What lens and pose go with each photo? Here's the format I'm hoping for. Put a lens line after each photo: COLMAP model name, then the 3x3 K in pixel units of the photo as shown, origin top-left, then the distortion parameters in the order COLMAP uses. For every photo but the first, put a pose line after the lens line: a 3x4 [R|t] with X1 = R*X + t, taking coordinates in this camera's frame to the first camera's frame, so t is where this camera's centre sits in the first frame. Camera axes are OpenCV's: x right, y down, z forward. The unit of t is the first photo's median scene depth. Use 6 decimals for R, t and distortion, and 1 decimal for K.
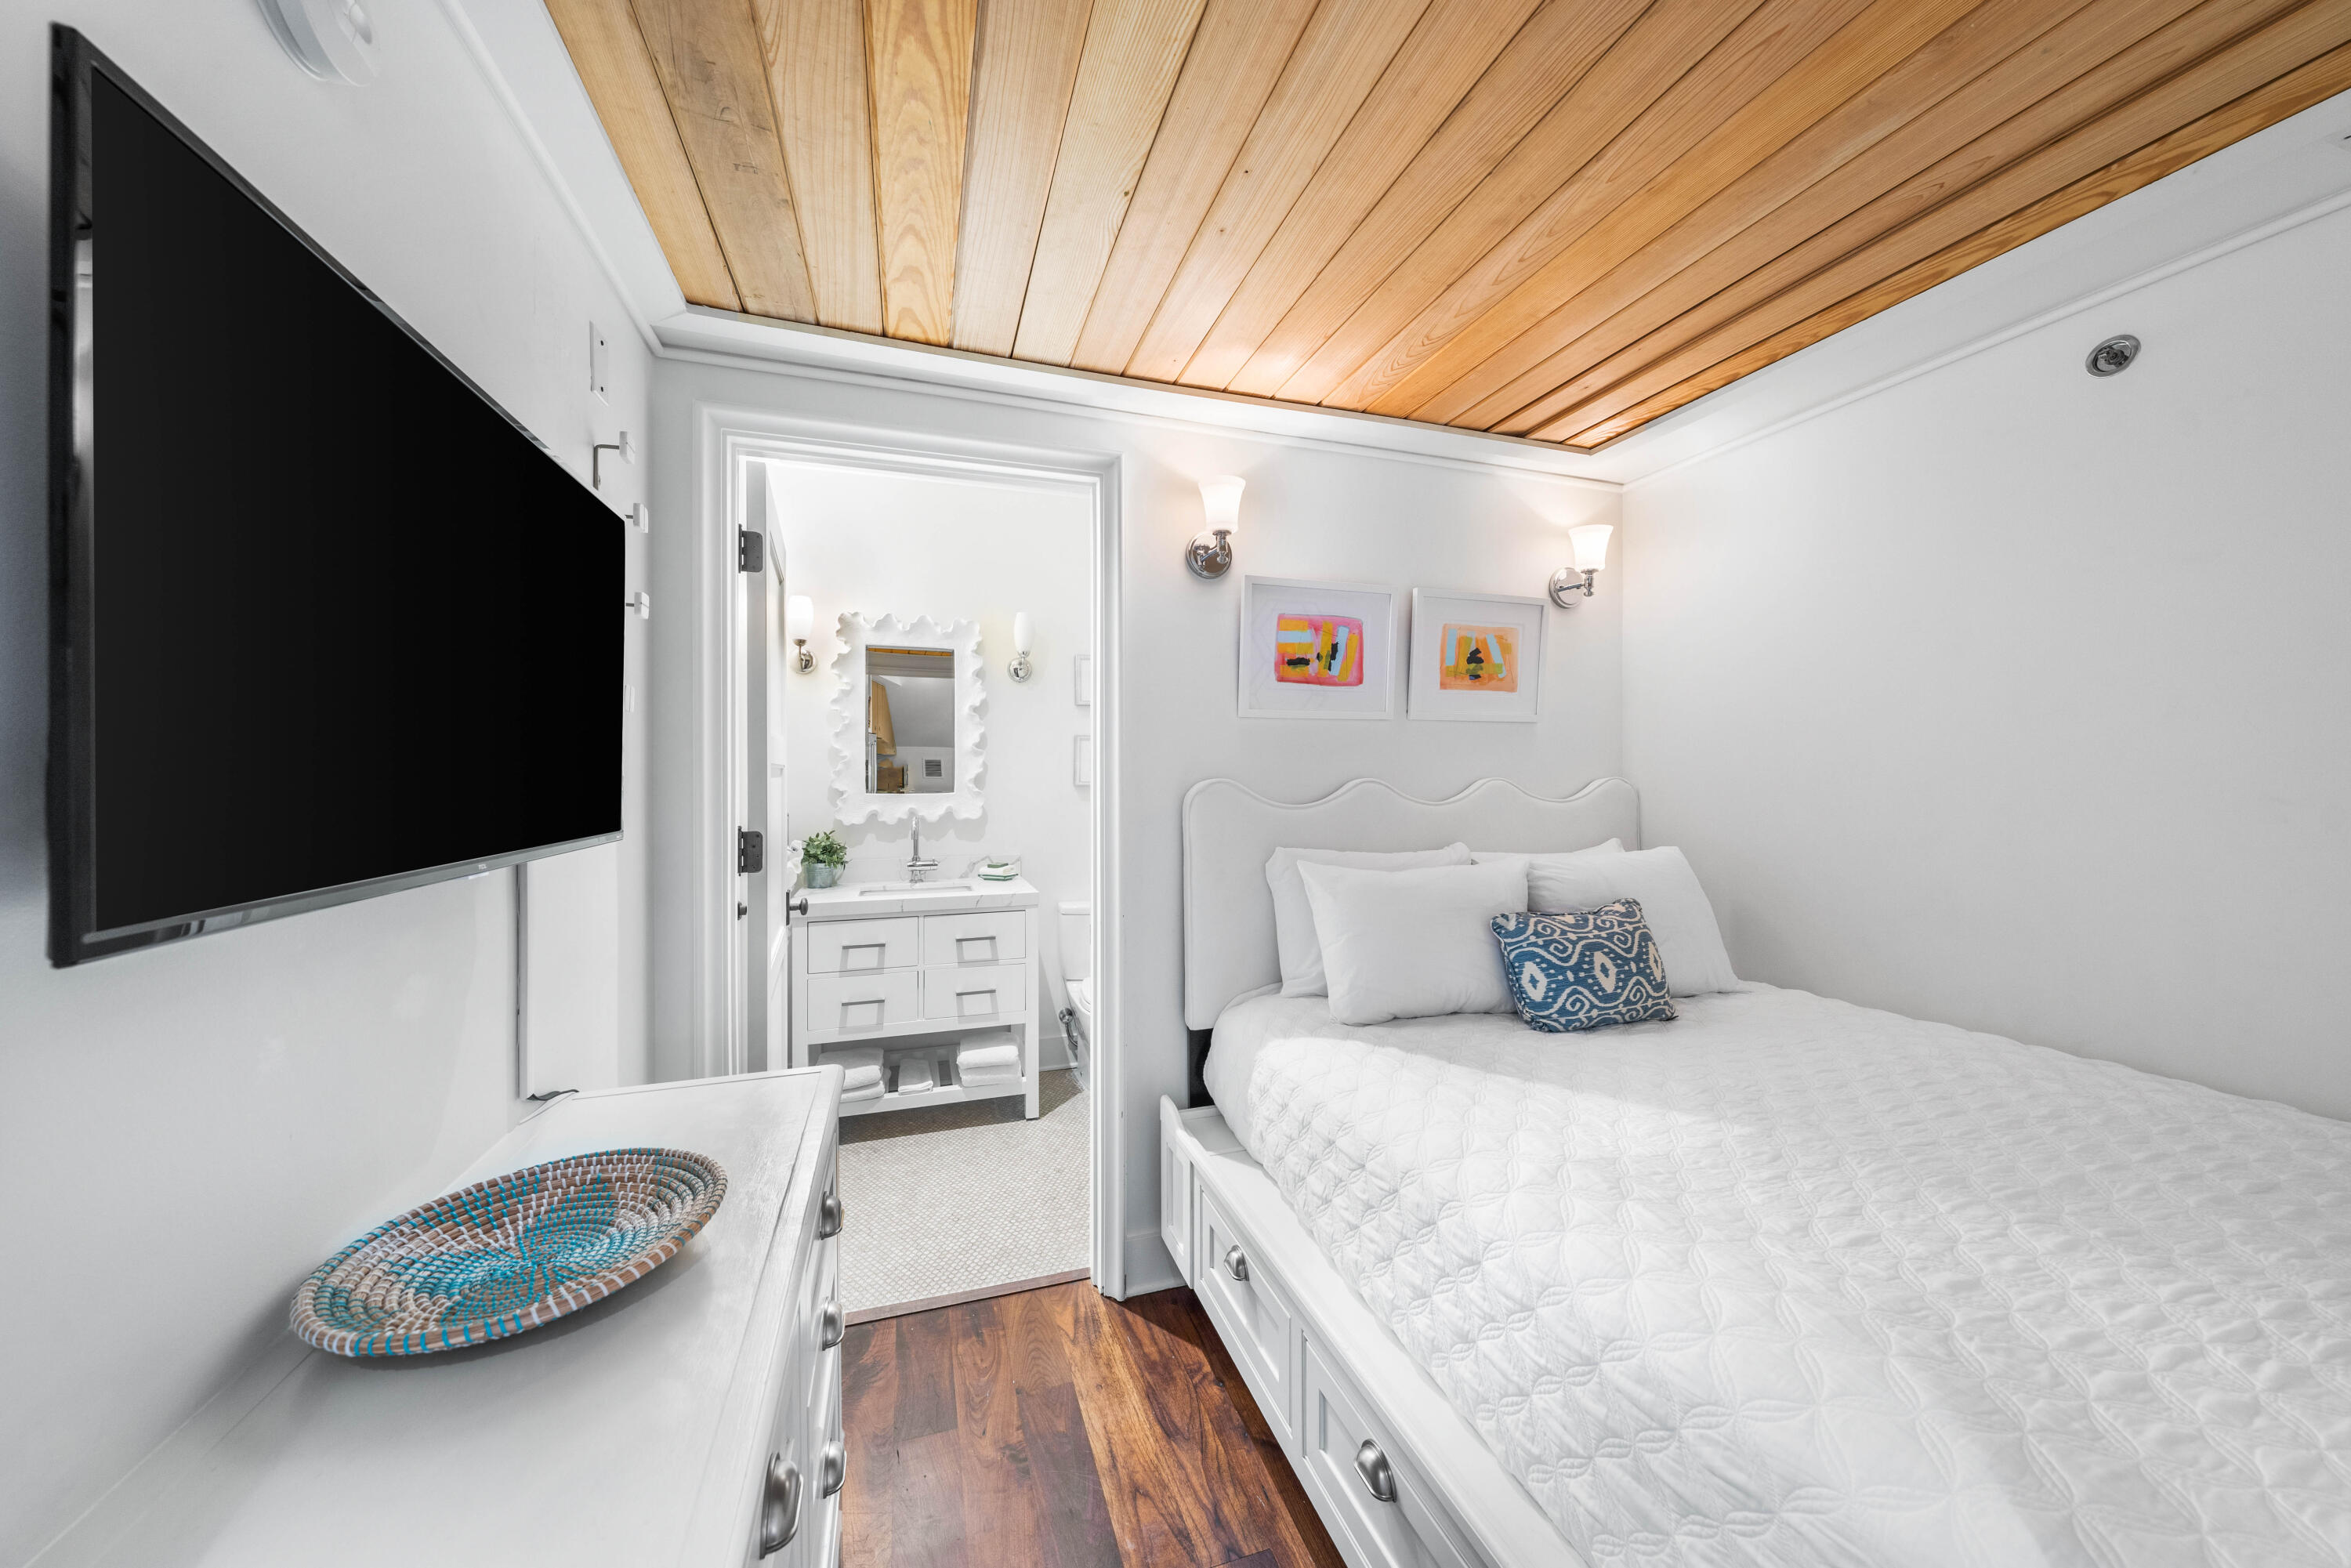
lens RADIAL K [[821.8, 0, 1180.6], [0, 821.8, 776.7], [0, 0, 1]] dist [-0.004013, 0.000253]
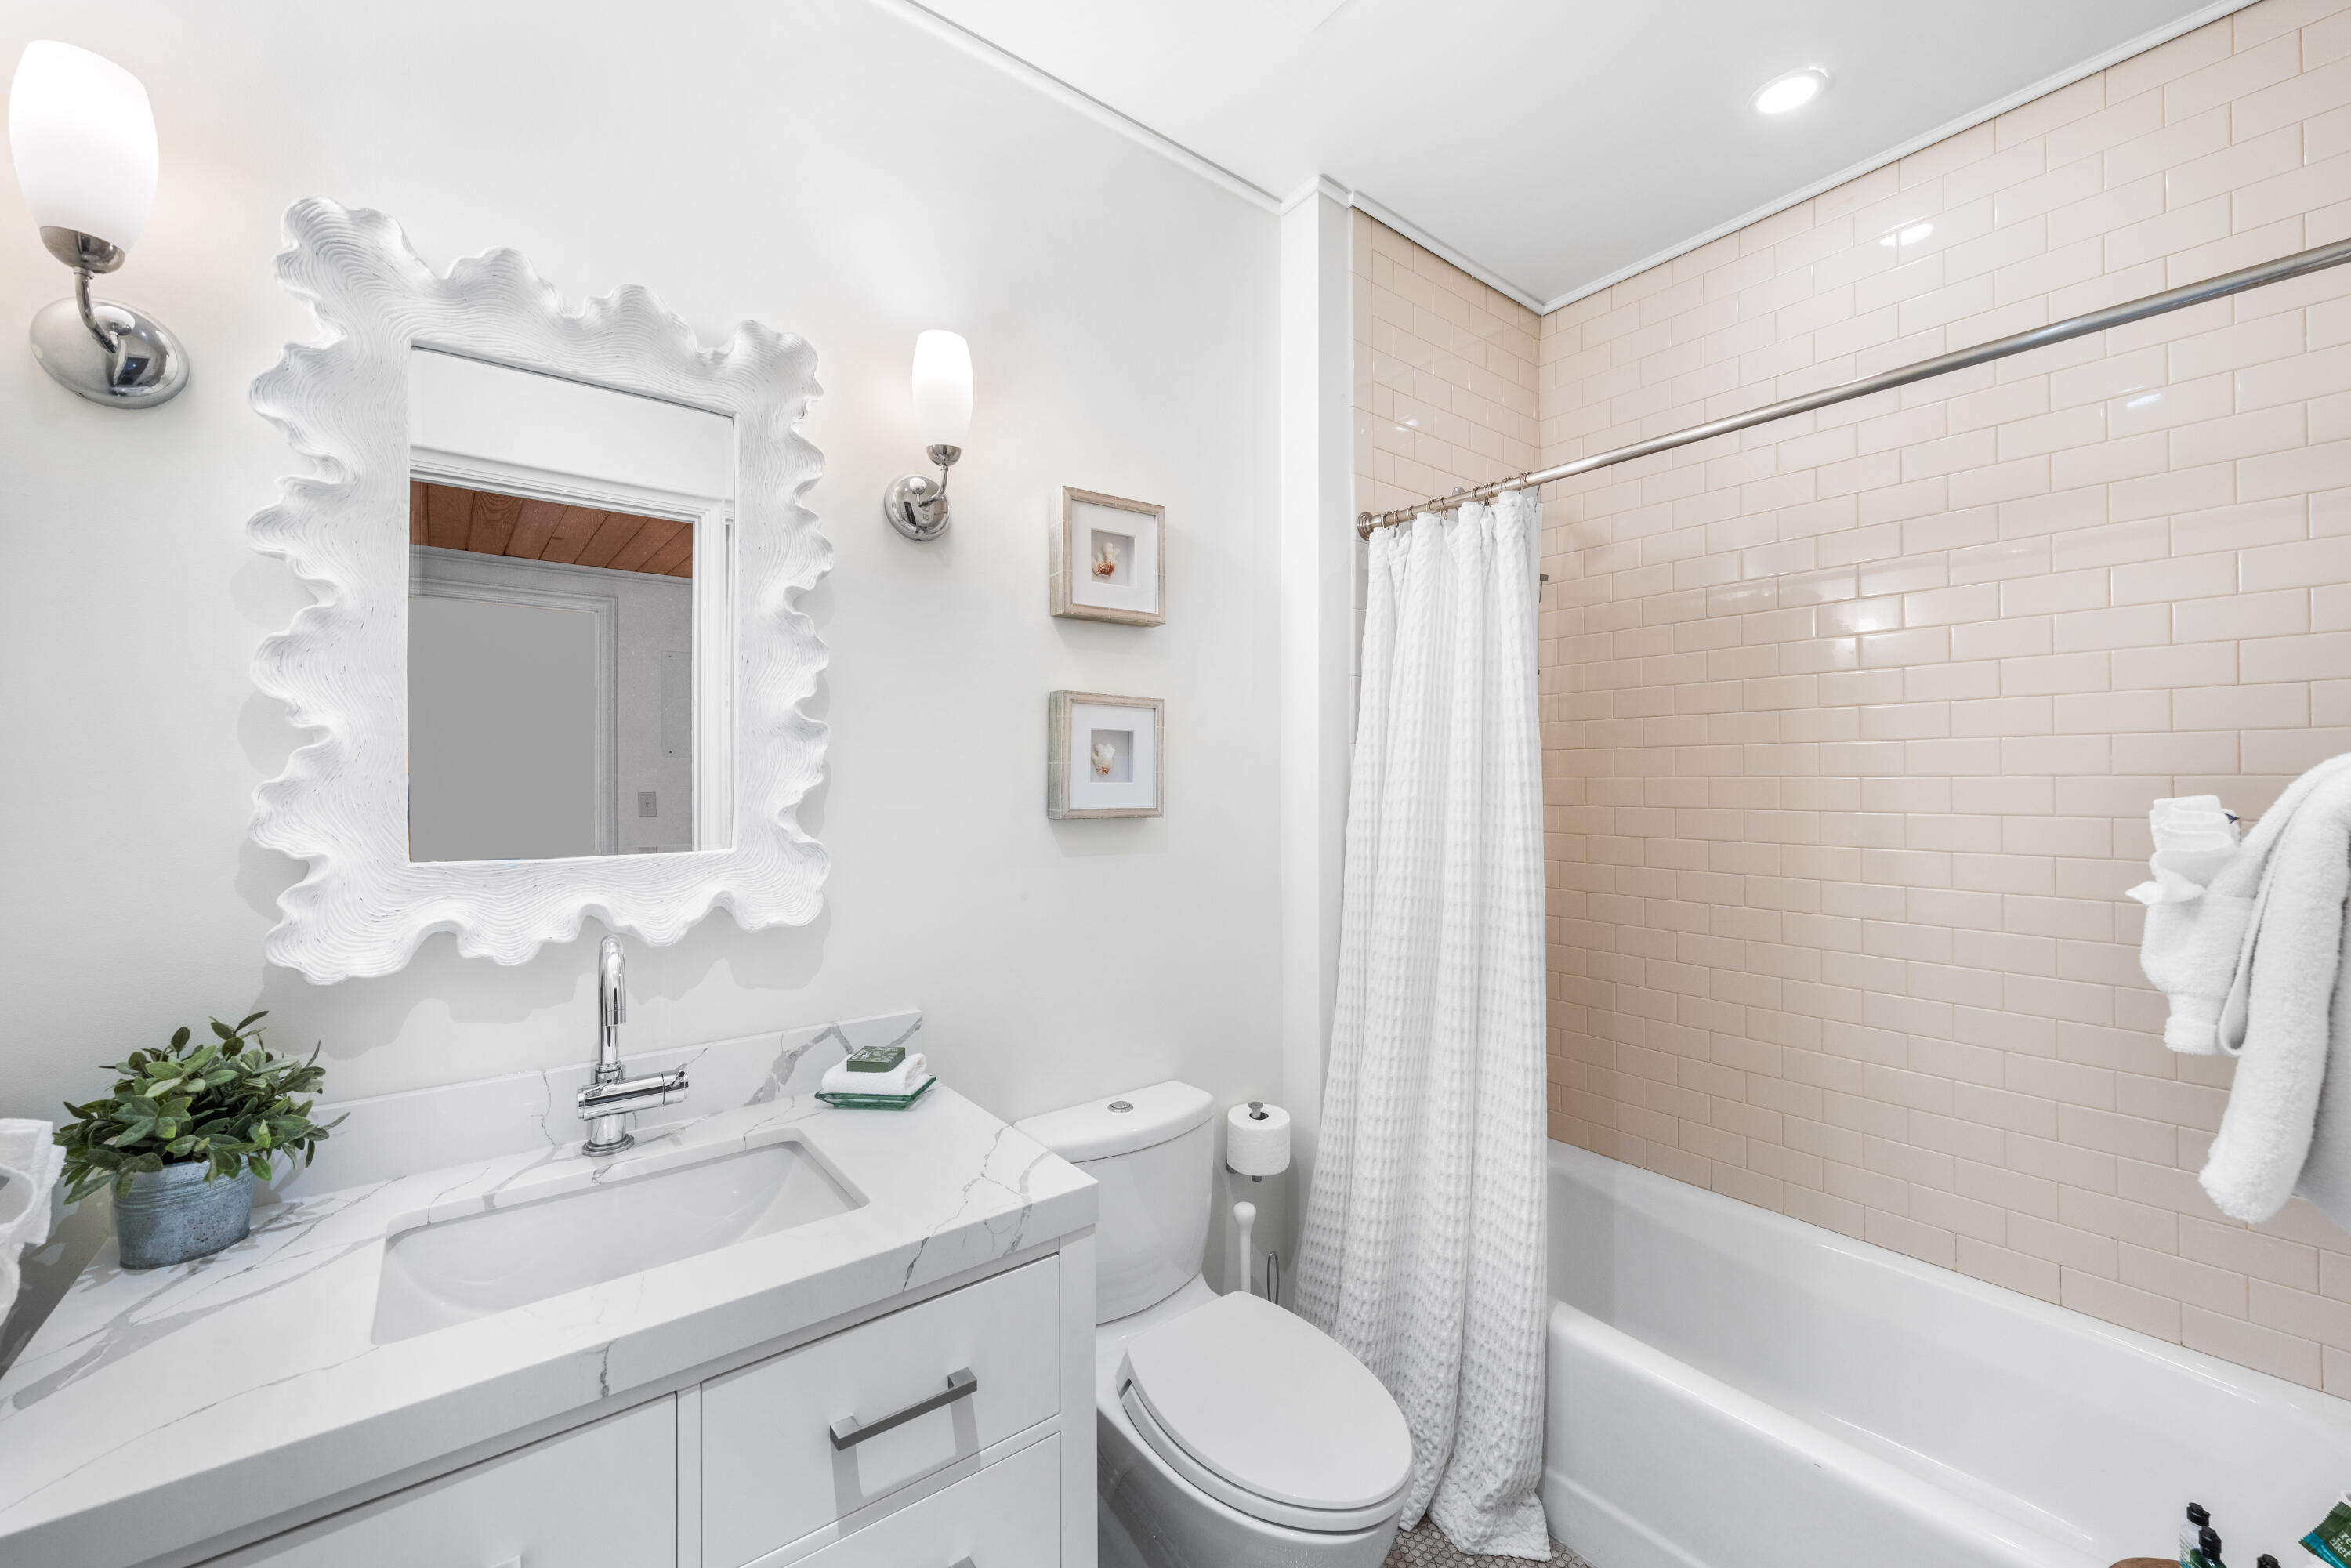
lens RADIAL K [[930.4, 0, 1177.2], [0, 930.4, 781.7], [0, 0, 1]] dist [-0.002027, 0.000056]
pose [[0.945416, 0.002129, 0.325860, -0.431765], [-0.001148, 0.999994, -0.003204, -0.012880], [-0.325865, 0.002655, 0.945413, 1.110562]]
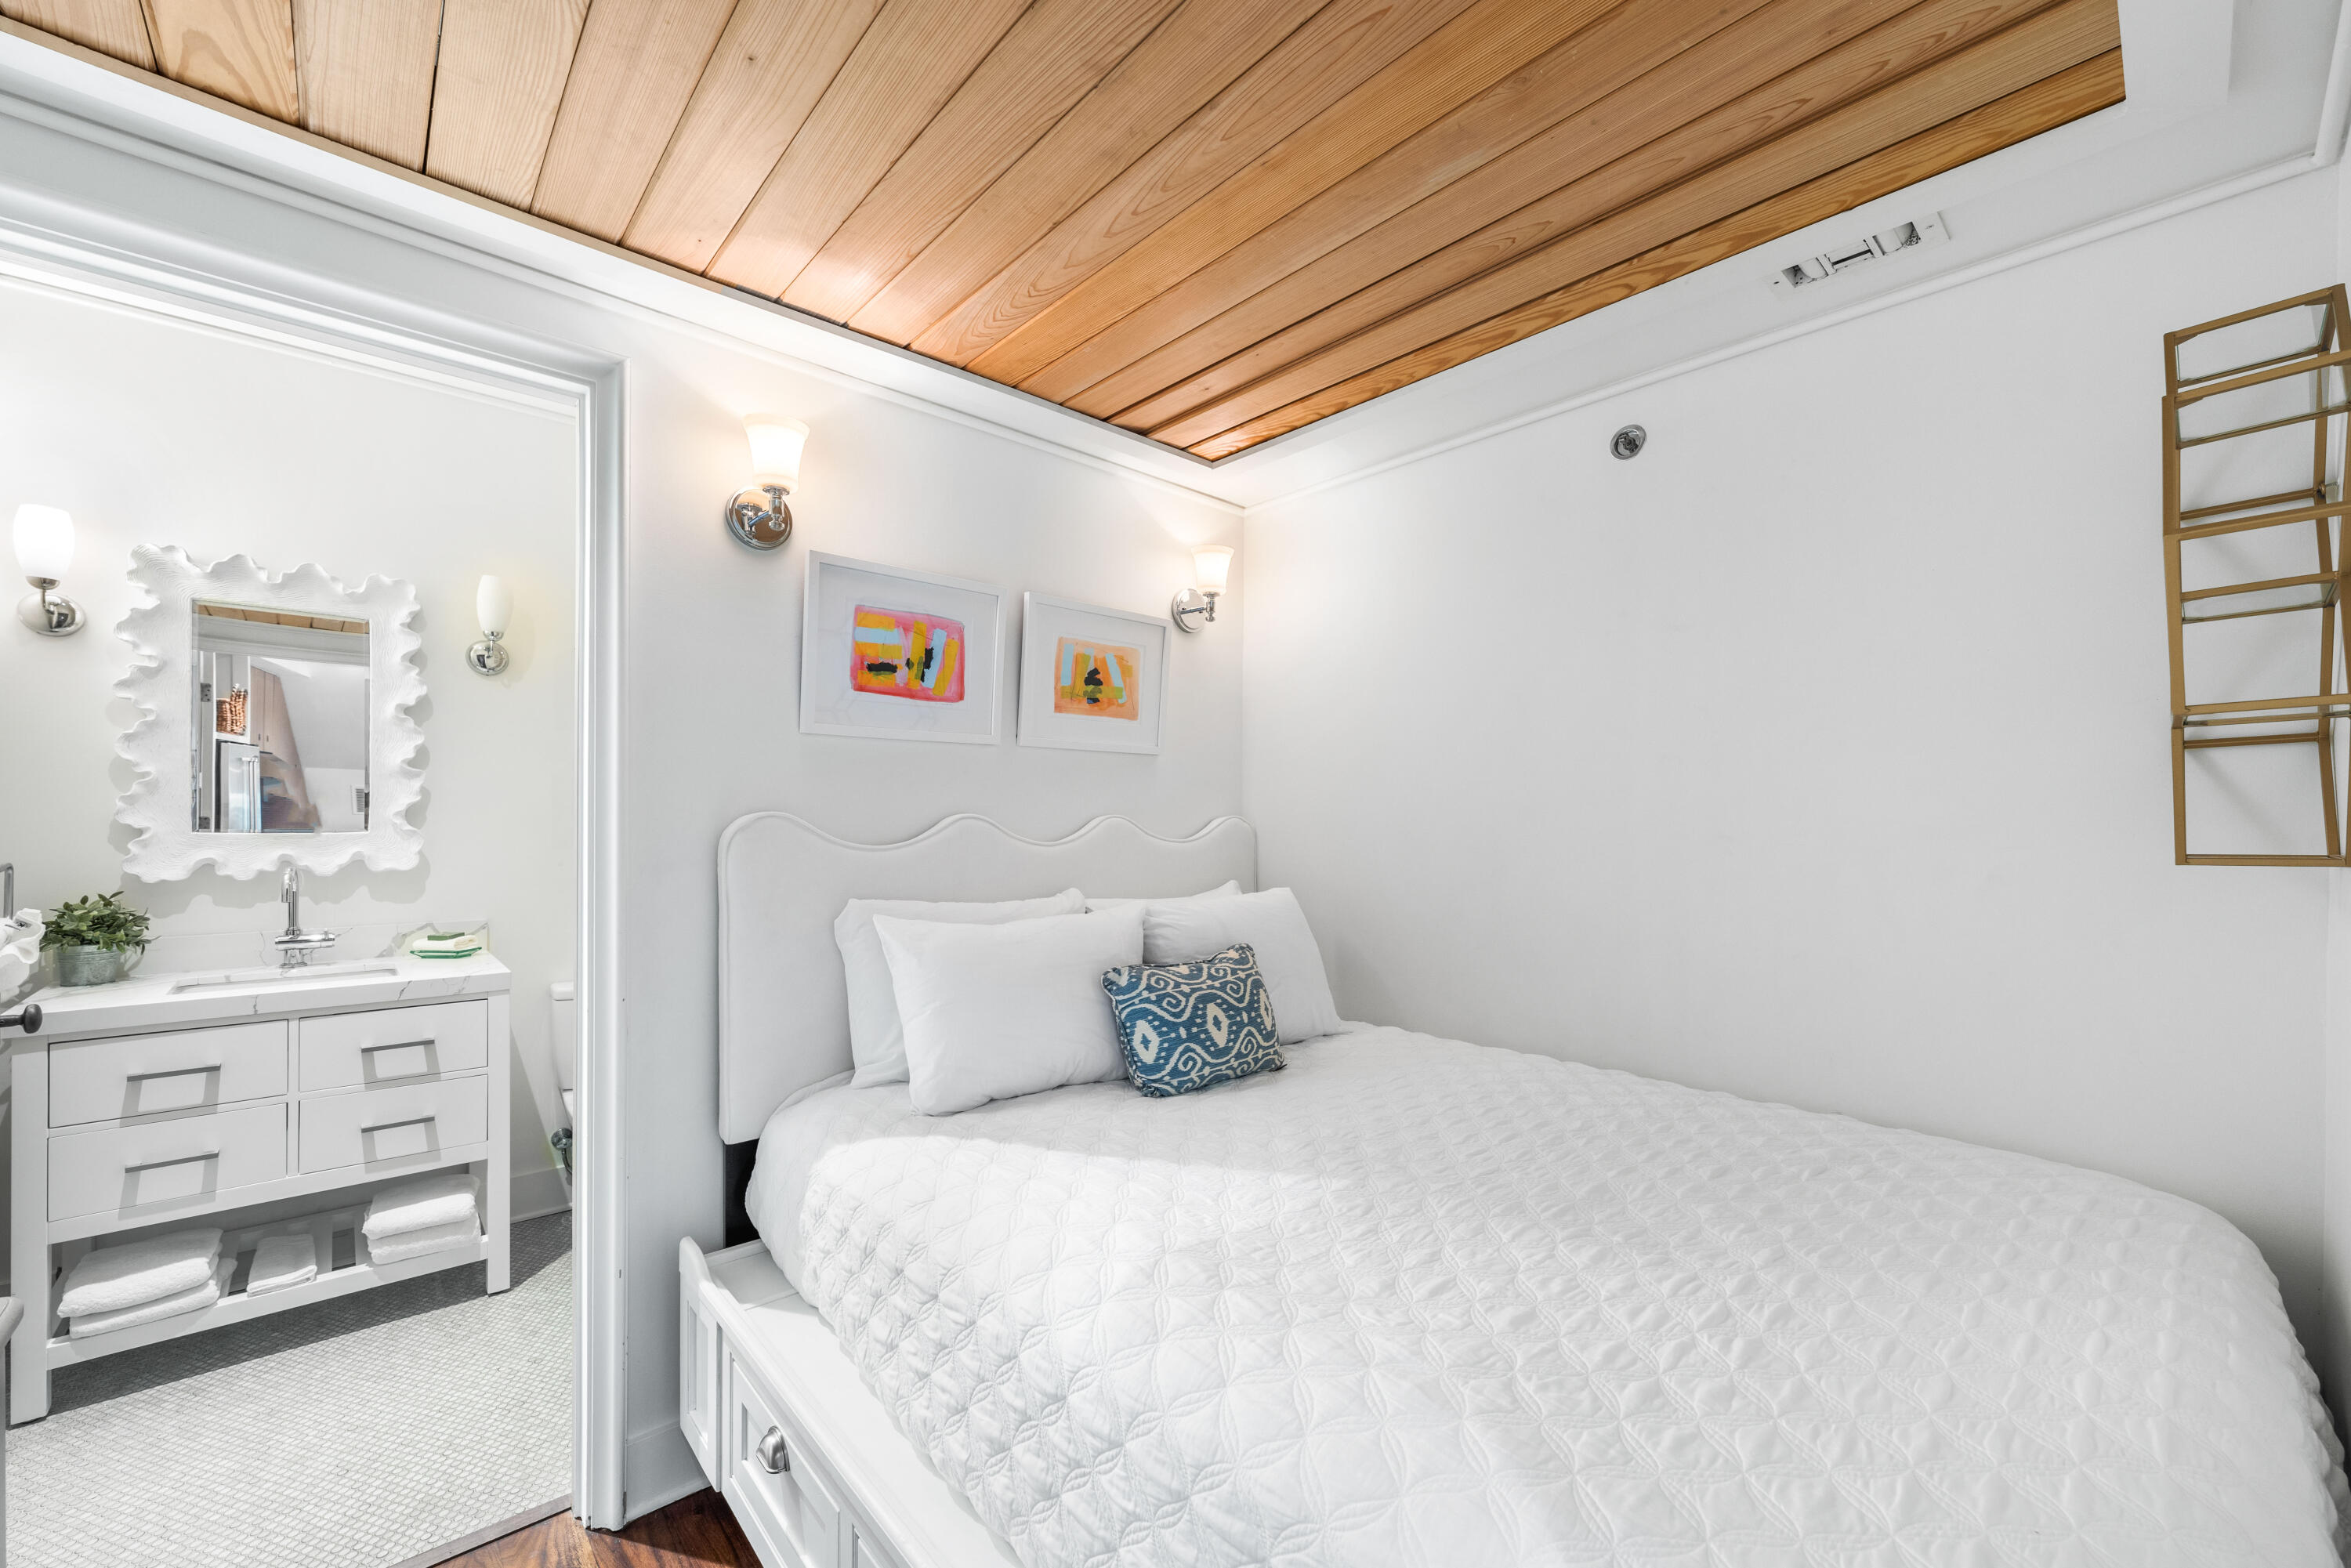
lens RADIAL K [[930.4, 0, 1173.2], [0, 930.4, 826.0], [0, 0, 1]] dist [-0.002027, 0.000056]
pose [[0.916577, 0.005116, 0.399825, 0.050087], [-0.008413, 0.999944, 0.006491, 0.007944], [-0.399769, -0.009313, 0.916569, 0.062084]]
